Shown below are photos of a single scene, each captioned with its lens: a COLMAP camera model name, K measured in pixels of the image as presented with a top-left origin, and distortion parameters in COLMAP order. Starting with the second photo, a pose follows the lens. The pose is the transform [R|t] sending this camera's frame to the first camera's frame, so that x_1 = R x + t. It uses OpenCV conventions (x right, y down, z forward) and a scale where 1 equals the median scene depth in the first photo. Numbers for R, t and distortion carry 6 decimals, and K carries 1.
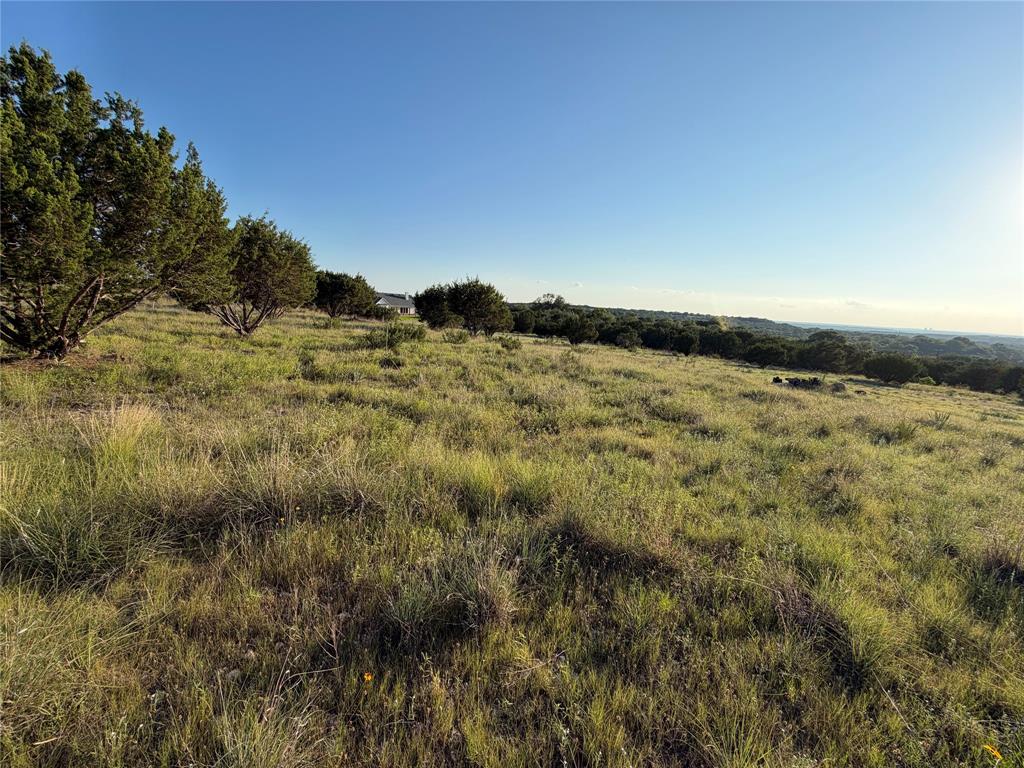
lens RADIAL K [[409.1, 0, 509.7], [0, 409.1, 382.9], [0, 0, 1]] dist [0.000644, 0.000036]
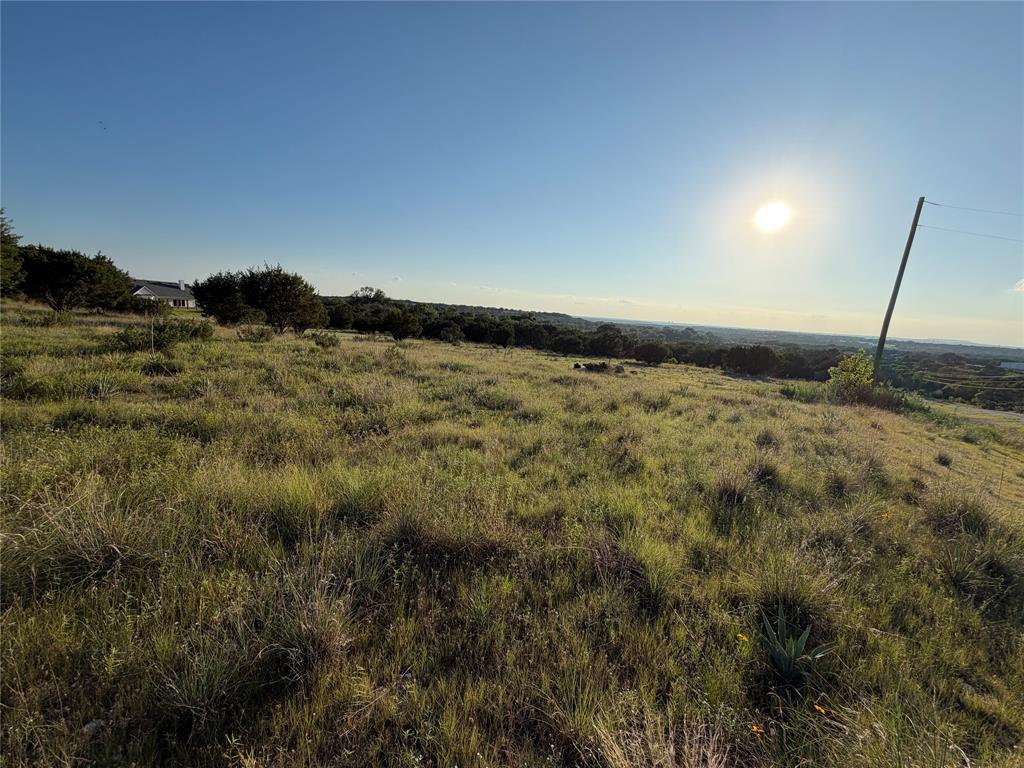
lens RADIAL K [[409.1, 0, 509.3], [0, 409.1, 384.5], [0, 0, 1]] dist [0.000644, 0.000036]
pose [[0.913030, -0.068193, 0.402151, 0.004486], [0.061874, 0.997671, 0.028700, 0.000535], [-0.403172, -0.001321, 0.915123, 0.027371]]
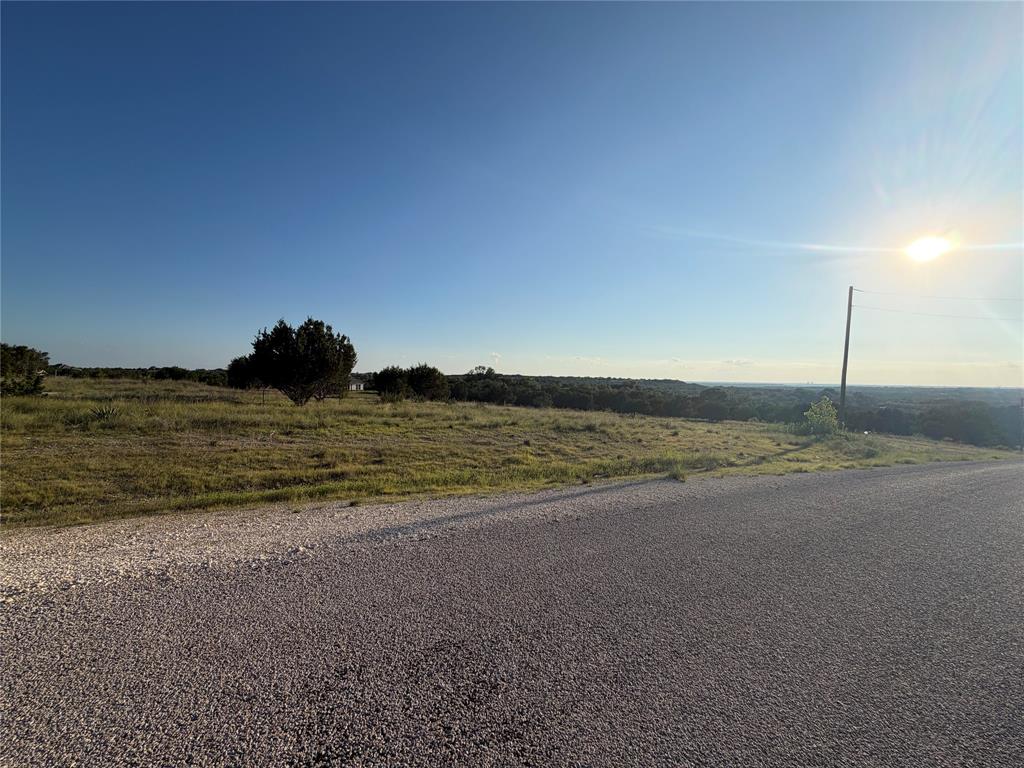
lens RADIAL K [[409.1, 0, 506.7], [0, 409.1, 386.0], [0, 0, 1]] dist [0.000644, 0.000036]
pose [[0.987539, -0.044317, 0.151008, -0.094572], [0.068321, 0.985123, -0.157683, 0.550215], [-0.141773, 0.166035, 0.975875, -3.222772]]
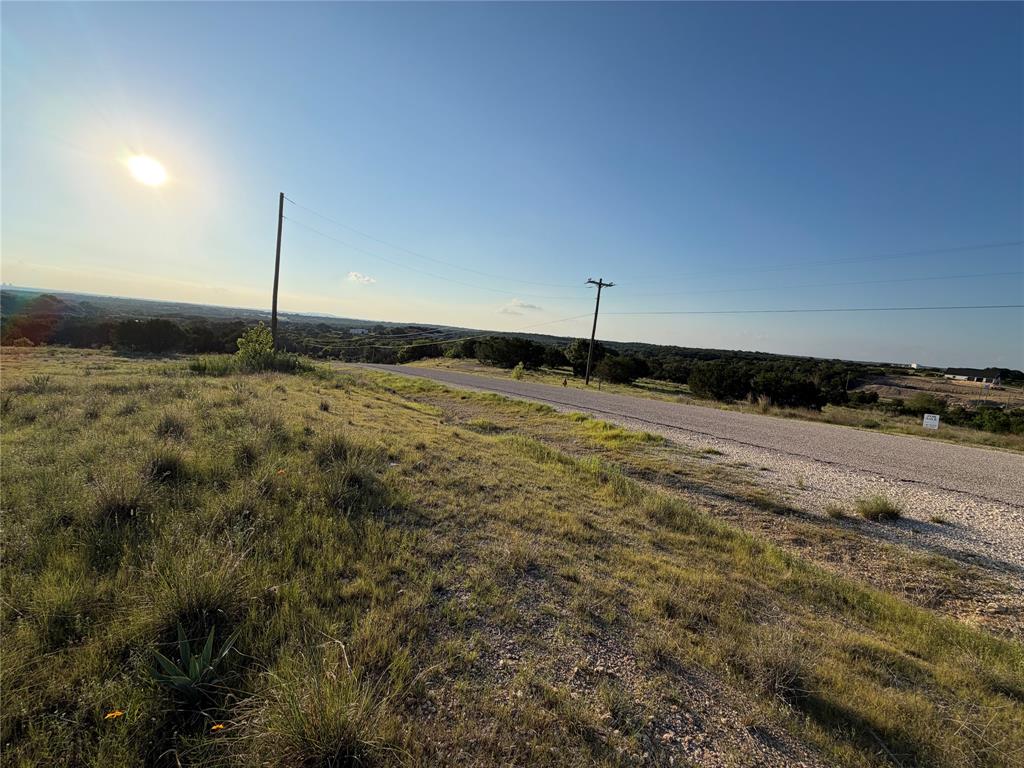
lens RADIAL K [[409.1, 0, 510.8], [0, 409.1, 384.1], [0, 0, 1]] dist [0.000644, 0.000036]
pose [[-0.095728, -0.191525, 0.976808, 0.082872], [0.089598, 0.975673, 0.200084, 0.002998], [-0.991367, 0.106674, -0.076239, 0.012437]]
